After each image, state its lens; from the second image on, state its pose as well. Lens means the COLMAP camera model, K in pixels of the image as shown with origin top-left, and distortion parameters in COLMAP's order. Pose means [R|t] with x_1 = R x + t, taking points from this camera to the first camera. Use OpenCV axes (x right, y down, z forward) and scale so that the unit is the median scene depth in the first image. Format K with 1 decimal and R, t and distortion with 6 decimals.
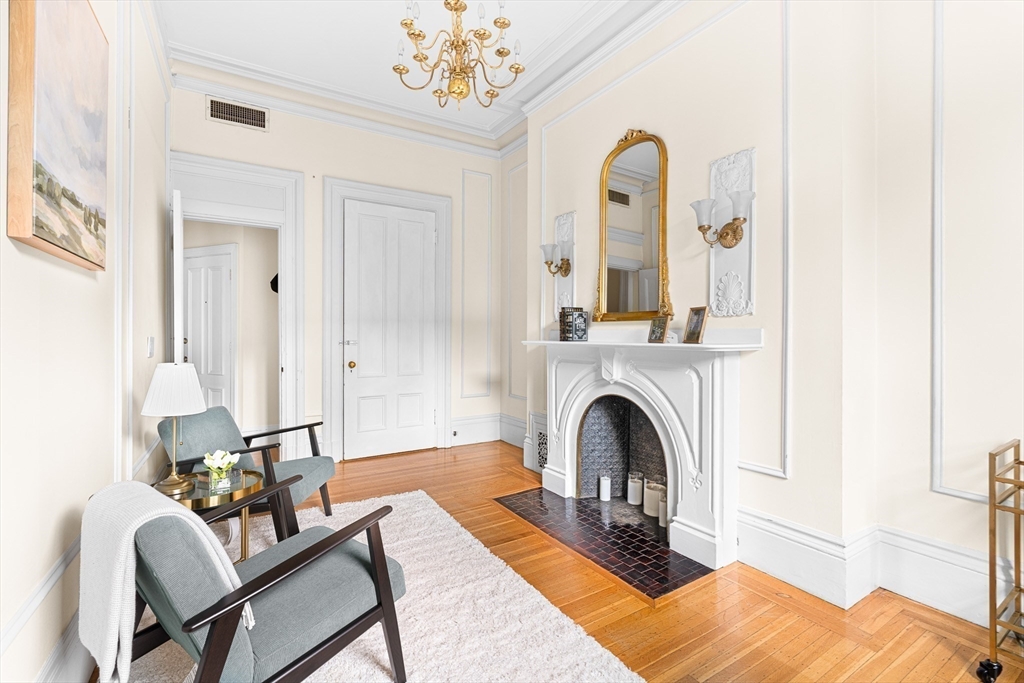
lens RADIAL K [[467.3, 0, 512.1], [0, 467.3, 339.4], [0, 0, 1]] dist [-0.005136, -0.000204]
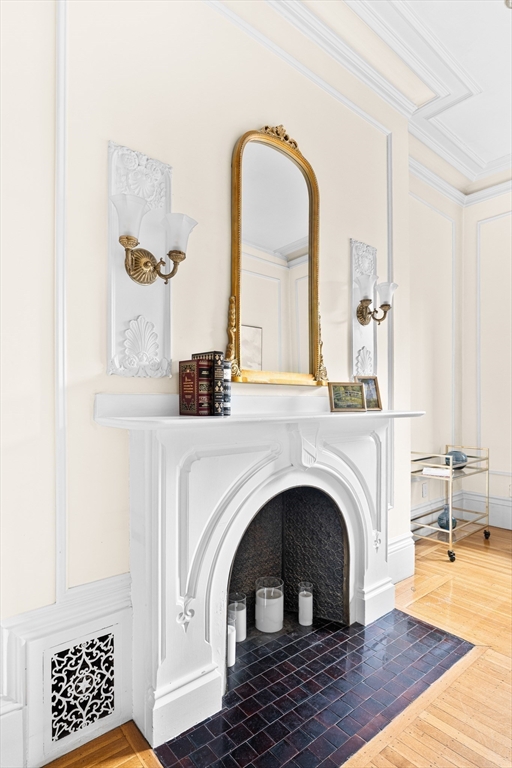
lens RADIAL K [[422.5, 0, 257.4], [0, 422.5, 399.7], [0, 0, 1]] dist [-0.003876, -0.000226]
pose [[-0.153154, -0.002287, 0.988200, -0.412393], [0.009254, 0.999950, 0.003748, -0.018163], [-0.988159, 0.009719, -0.153126, 1.156606]]
